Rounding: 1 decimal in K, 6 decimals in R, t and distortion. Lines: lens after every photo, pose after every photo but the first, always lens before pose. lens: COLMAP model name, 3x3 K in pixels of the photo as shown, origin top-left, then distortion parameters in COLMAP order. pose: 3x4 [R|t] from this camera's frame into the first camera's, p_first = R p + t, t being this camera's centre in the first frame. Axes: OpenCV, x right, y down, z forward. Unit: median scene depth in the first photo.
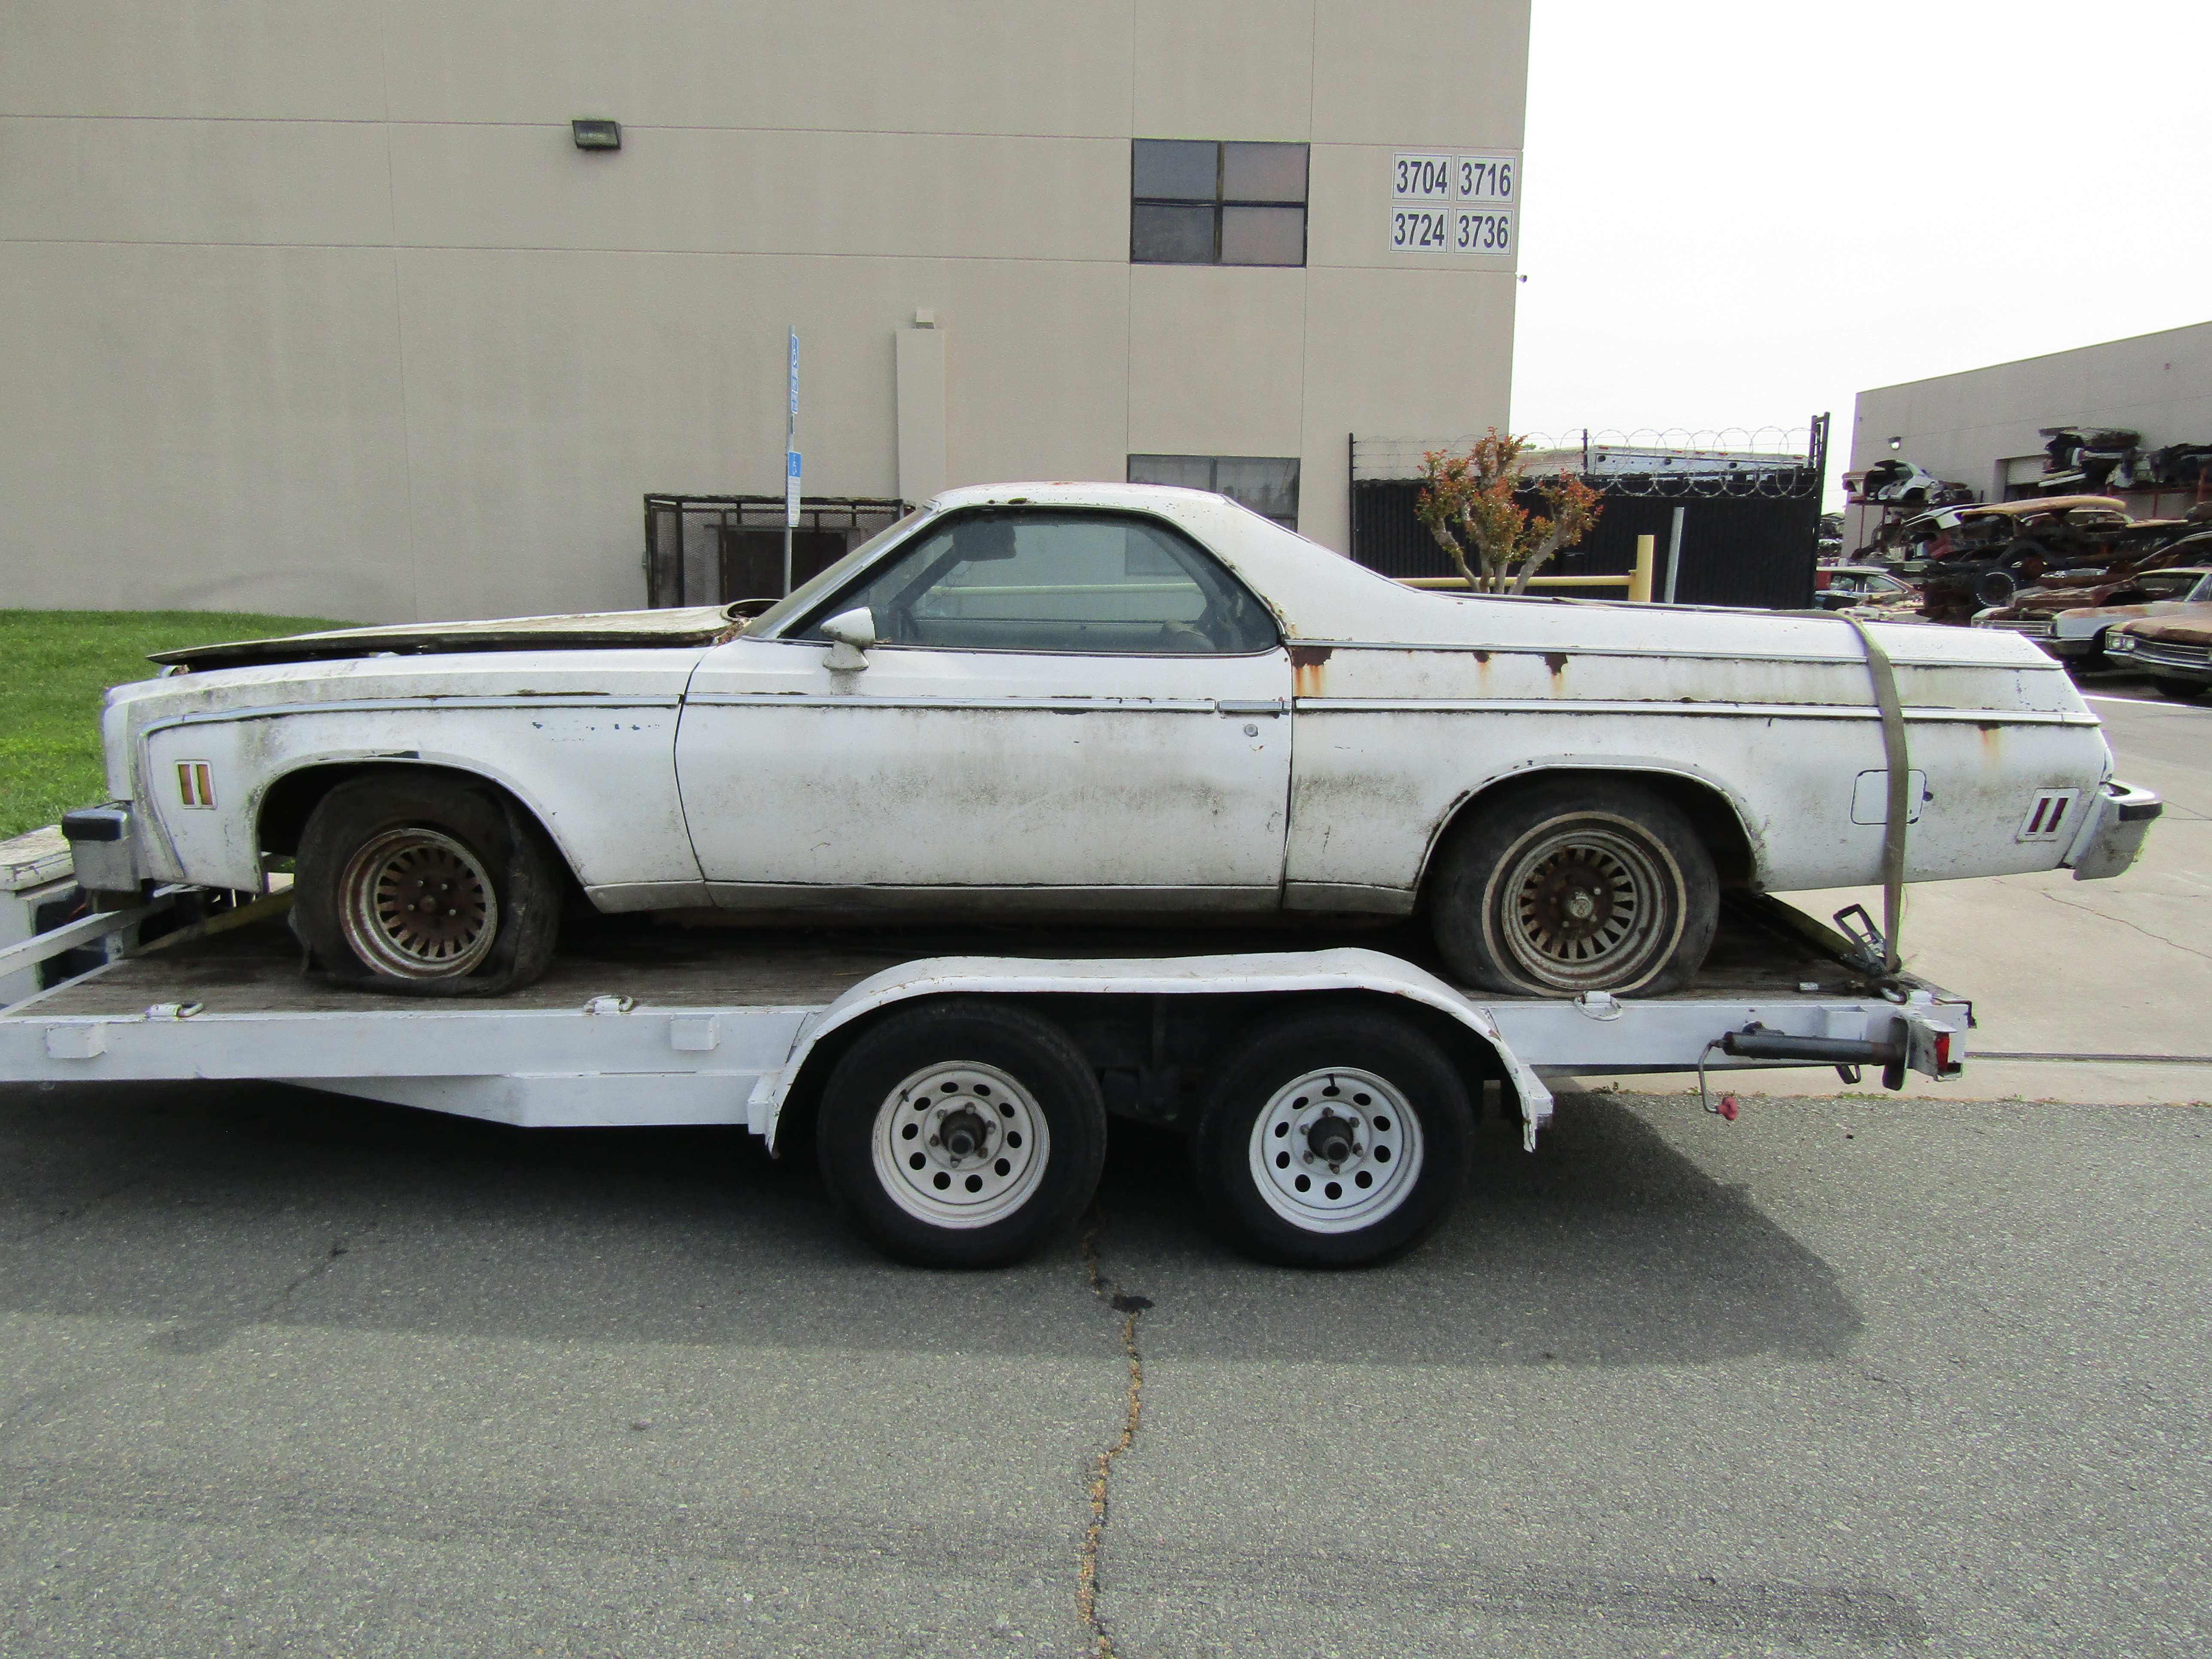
lens RADIAL K [[1603.3, 0, 1090.7], [0, 1603.3, 825.4], [0, 0, 1]] dist [-0.012716, 0.009732]
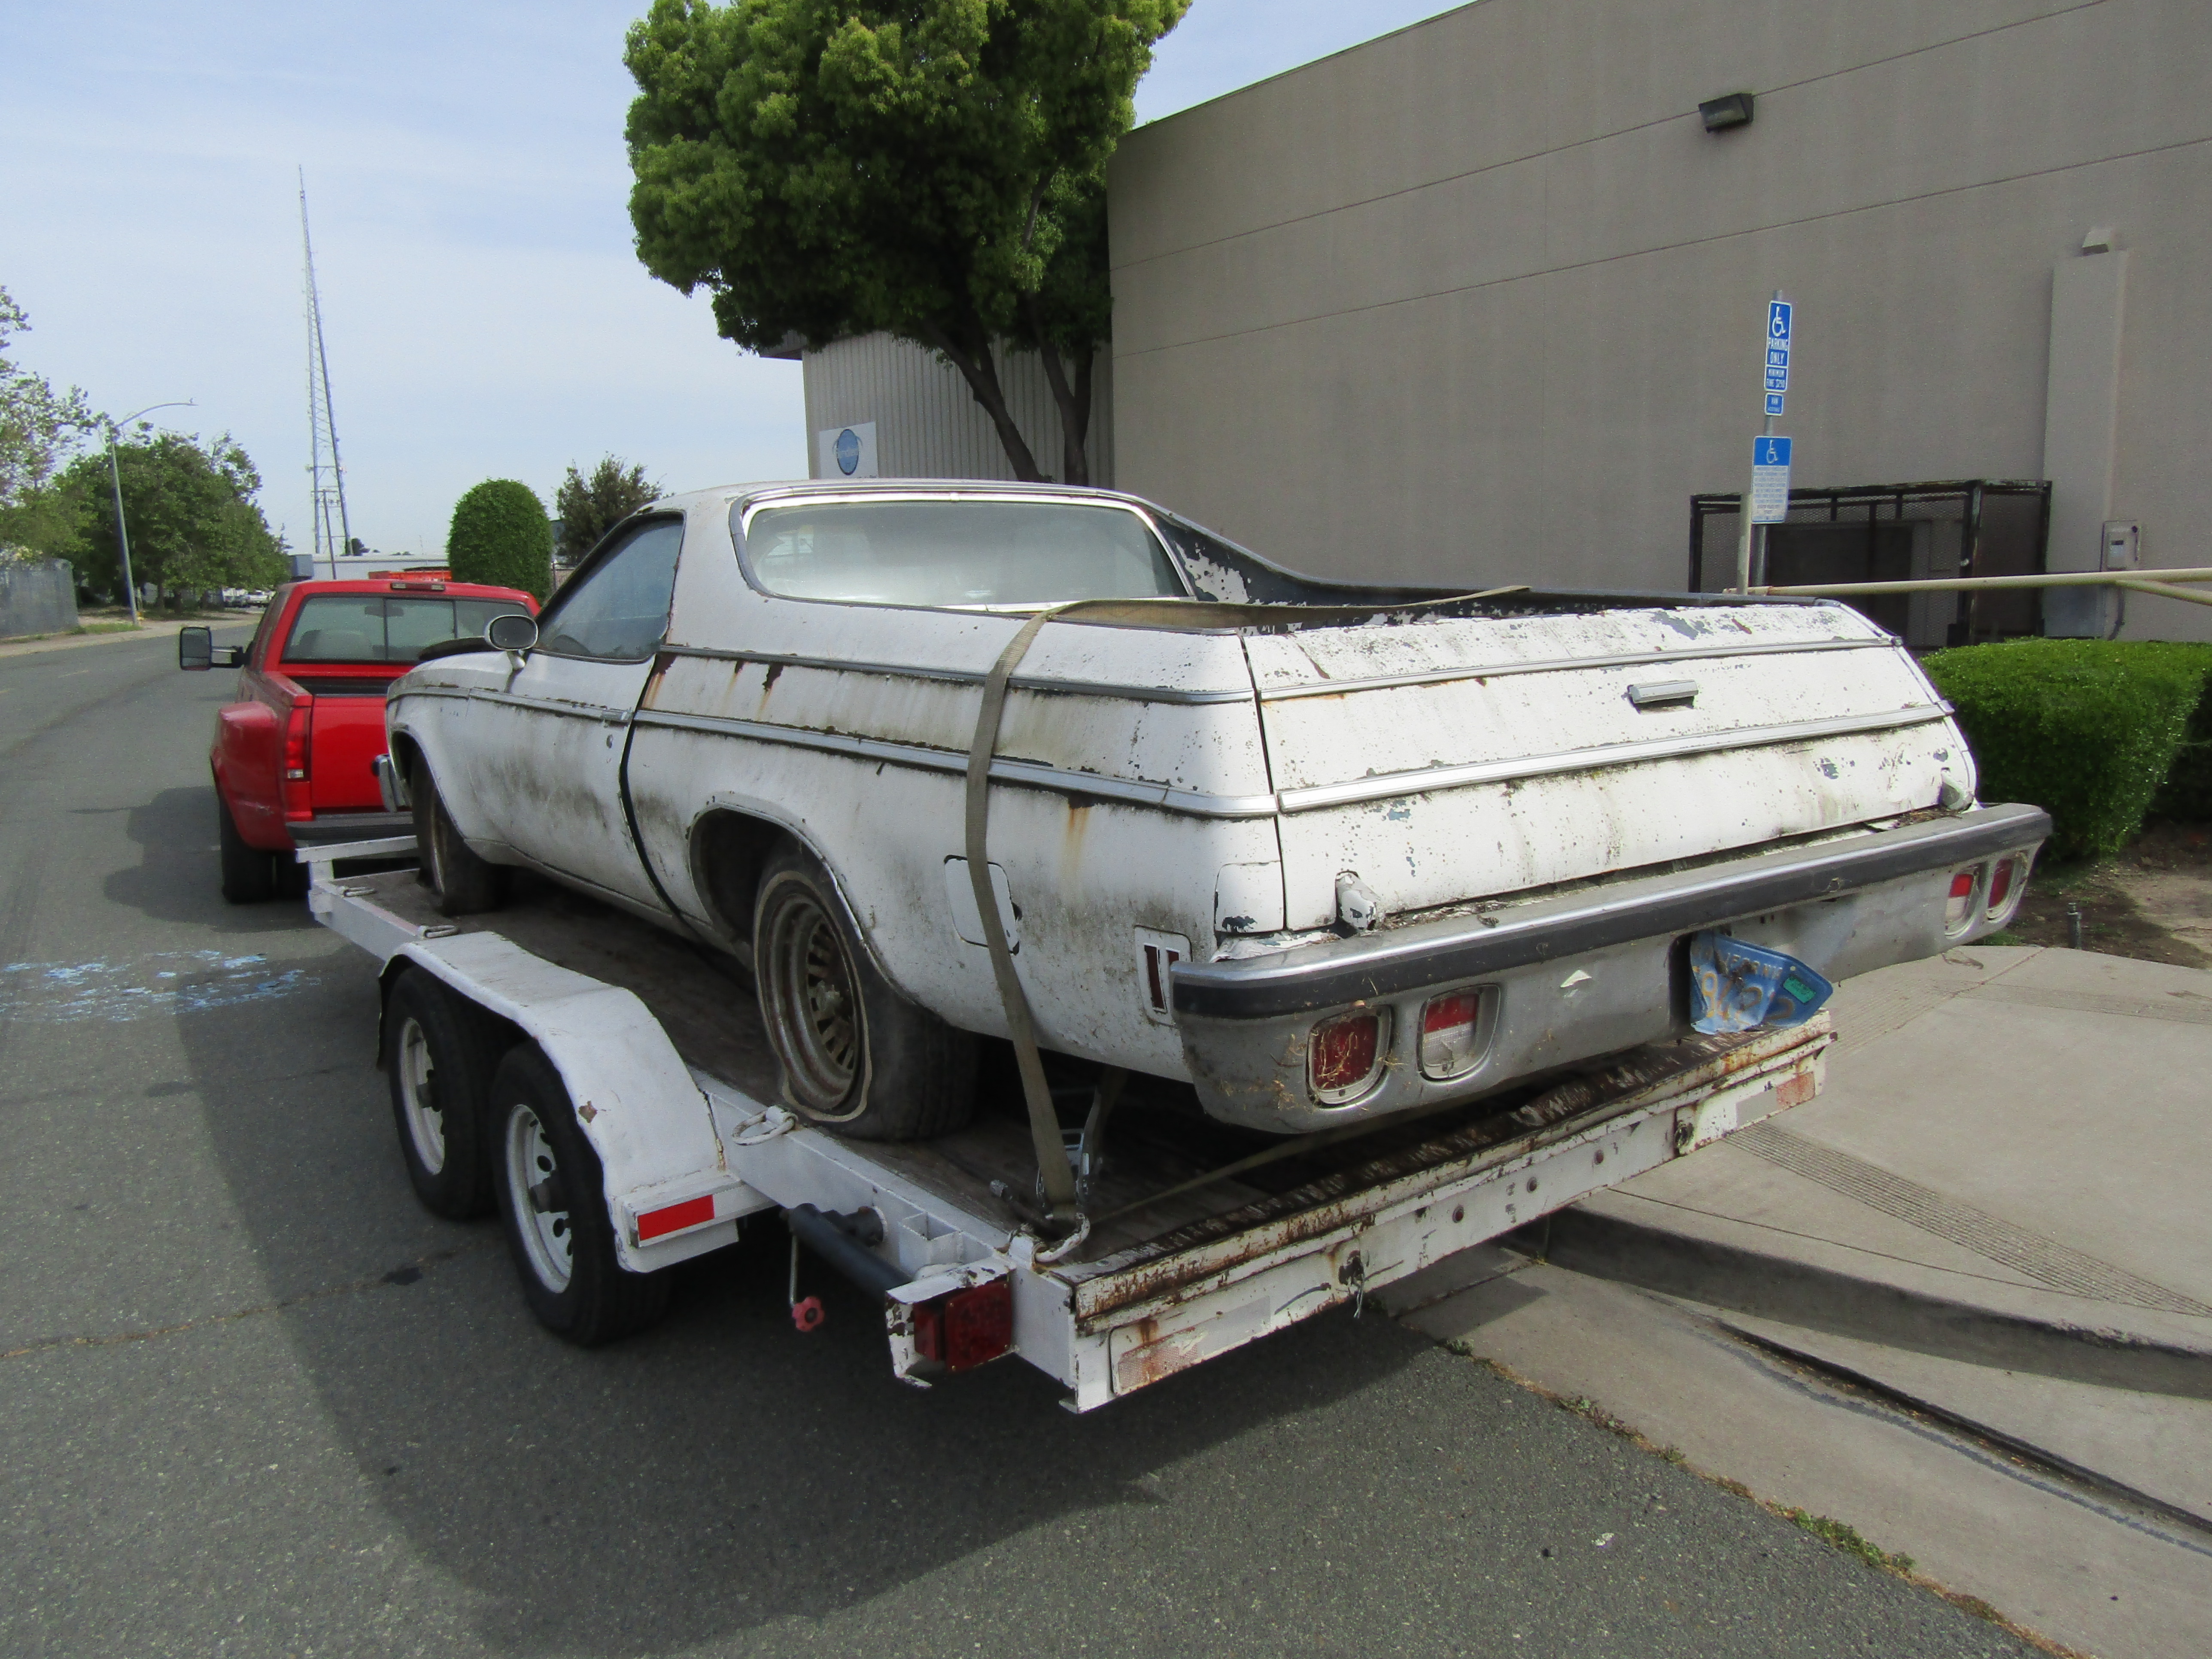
lens RADIAL K [[1603.3, 0, 1090.7], [0, 1603.3, 825.4], [0, 0, 1]] dist [-0.012716, 0.009732]
pose [[0.582879, 0.094121, -0.807090, 1.015837], [-0.101853, 0.993898, 0.042347, -0.077917], [0.806150, 0.057522, 0.588908, 0.672218]]
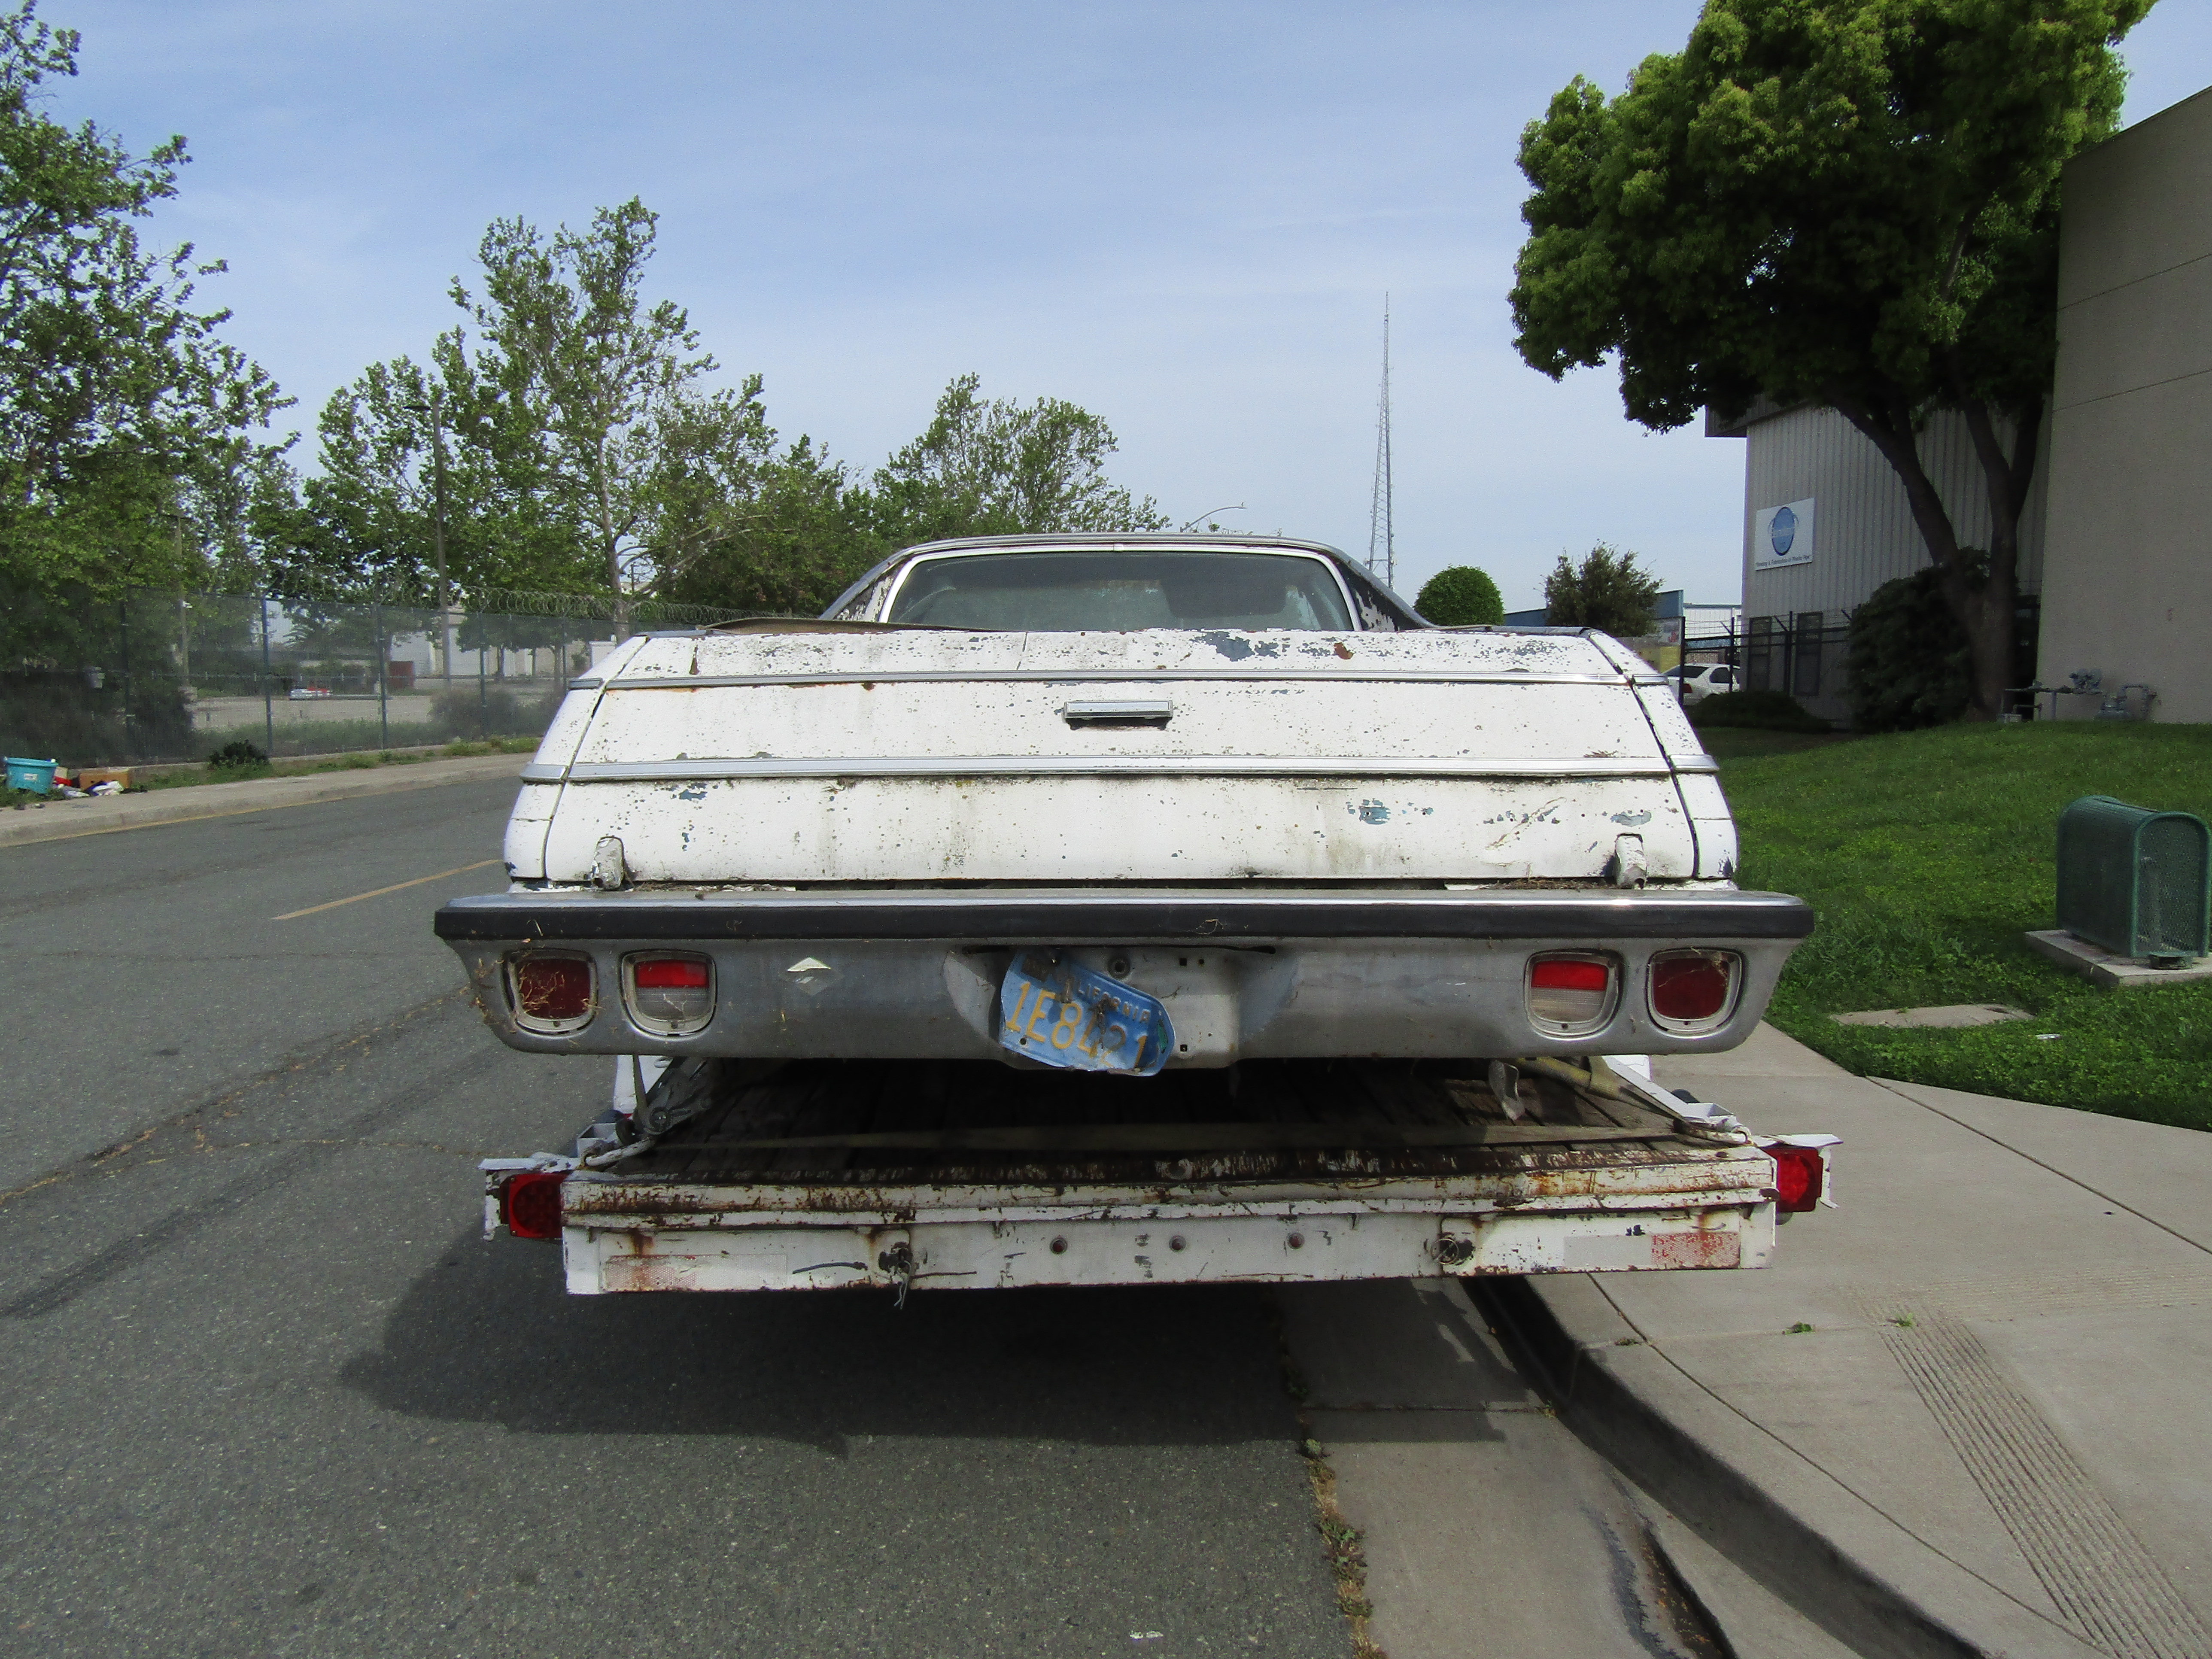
lens RADIAL K [[1603.3, 0, 1090.7], [0, 1603.3, 825.4], [0, 0, 1]] dist [-0.012716, 0.009732]
pose [[-0.002235, 0.074589, -0.997212, 1.233551], [-0.165708, 0.983400, 0.073927, -0.126116], [0.986172, 0.165411, 0.010162, 1.206711]]
